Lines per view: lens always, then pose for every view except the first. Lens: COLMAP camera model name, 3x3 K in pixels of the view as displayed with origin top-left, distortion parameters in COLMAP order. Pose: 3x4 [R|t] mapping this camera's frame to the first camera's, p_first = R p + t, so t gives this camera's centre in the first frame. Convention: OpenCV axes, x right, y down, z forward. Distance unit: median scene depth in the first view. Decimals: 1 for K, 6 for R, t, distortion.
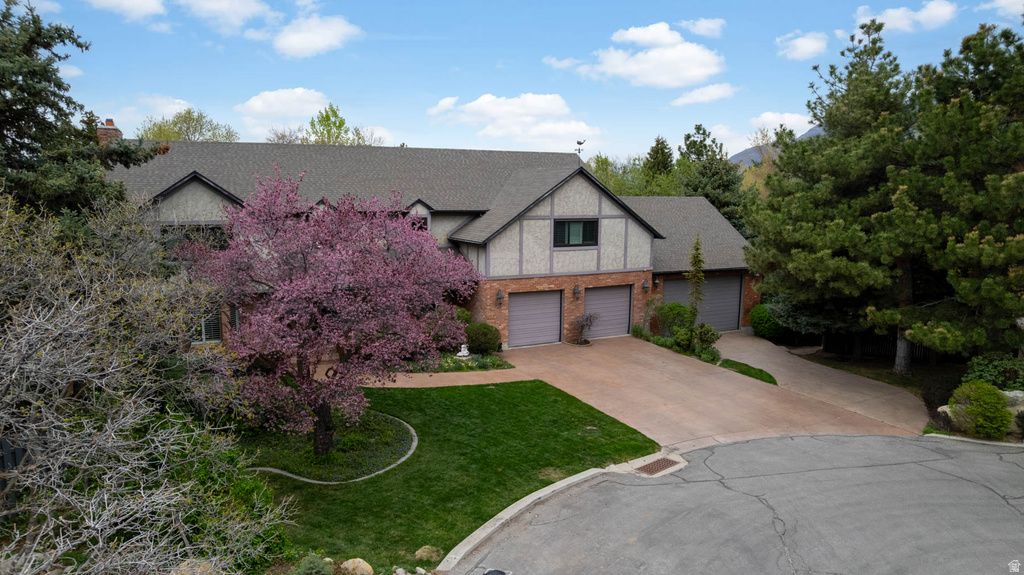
lens RADIAL K [[655.0, 0, 514.5], [0, 655.0, 289.1], [0, 0, 1]] dist [-0.072516, 0.064536]
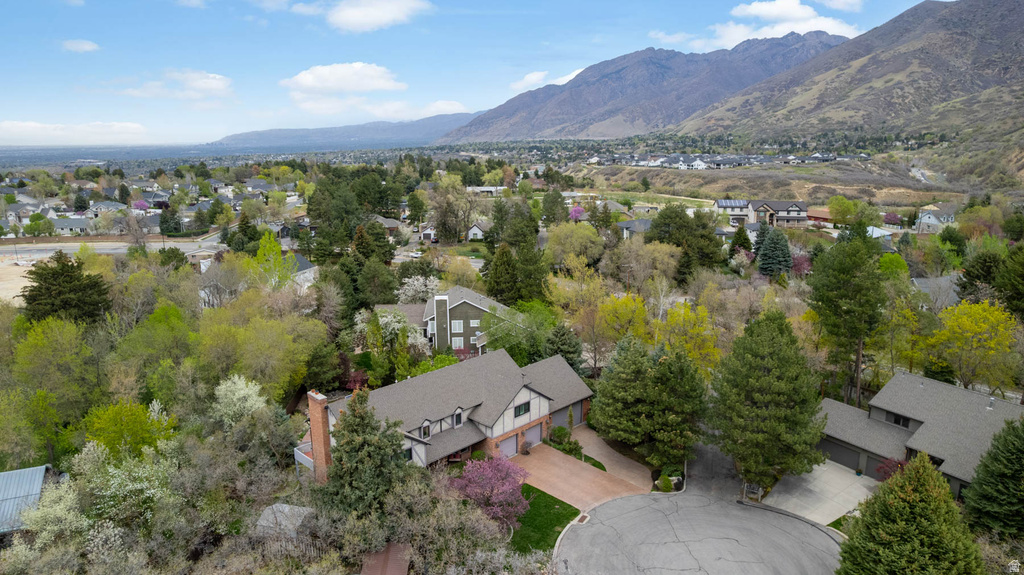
lens RADIAL K [[655.0, 0, 514.5], [0, 655.0, 289.1], [0, 0, 1]] dist [-0.072516, 0.064536]
pose [[0.946824, -0.081983, 0.311133, -0.655622], [0.055449, 0.994102, 0.093207, -0.768134], [-0.316939, -0.070999, 0.945785, -1.241917]]
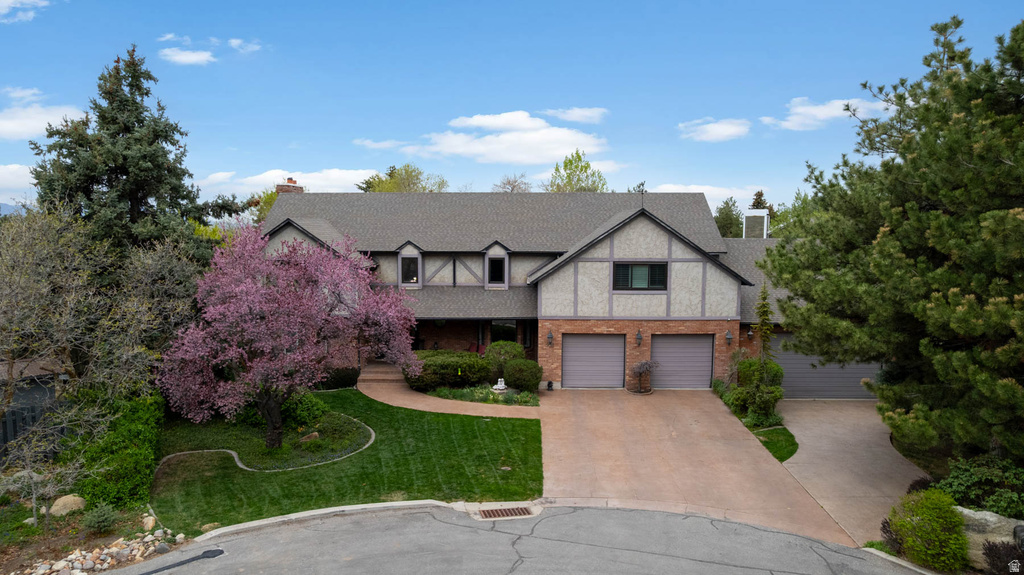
lens RADIAL K [[655.0, 0, 514.5], [0, 655.0, 289.1], [0, 0, 1]] dist [-0.072516, 0.064536]
pose [[0.882098, 0.039121, -0.469439, 0.397967], [-0.066122, 0.996962, -0.041164, -0.015555], [0.466403, 0.067351, 0.882005, 0.065007]]
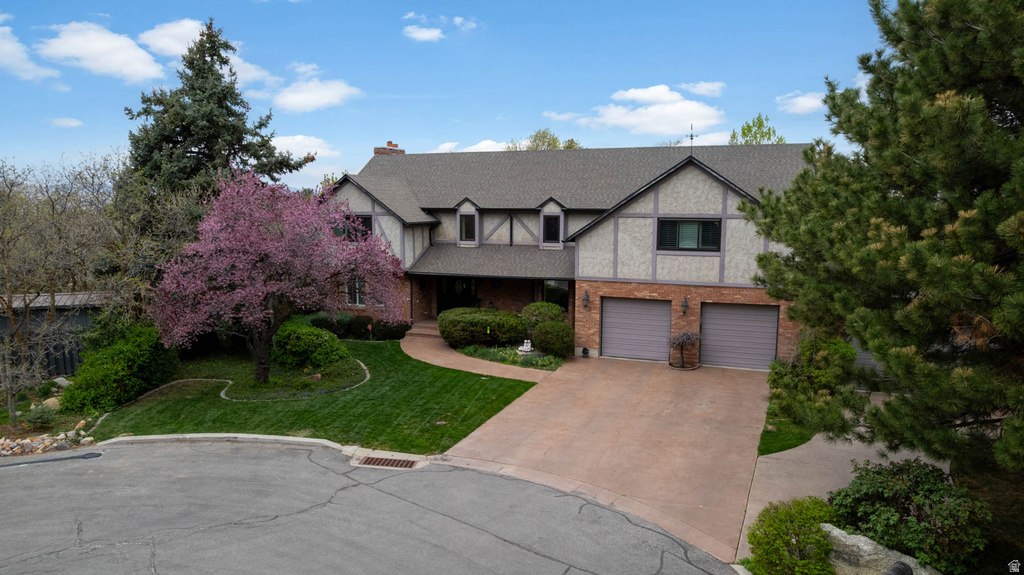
lens RADIAL K [[655.0, 0, 514.5], [0, 655.0, 289.1], [0, 0, 1]] dist [-0.072516, 0.064536]
pose [[0.671914, 0.086691, -0.735538, 0.587064], [-0.109645, 0.993826, 0.016972, -0.006339], [0.732468, 0.069245, 0.677271, 0.281323]]
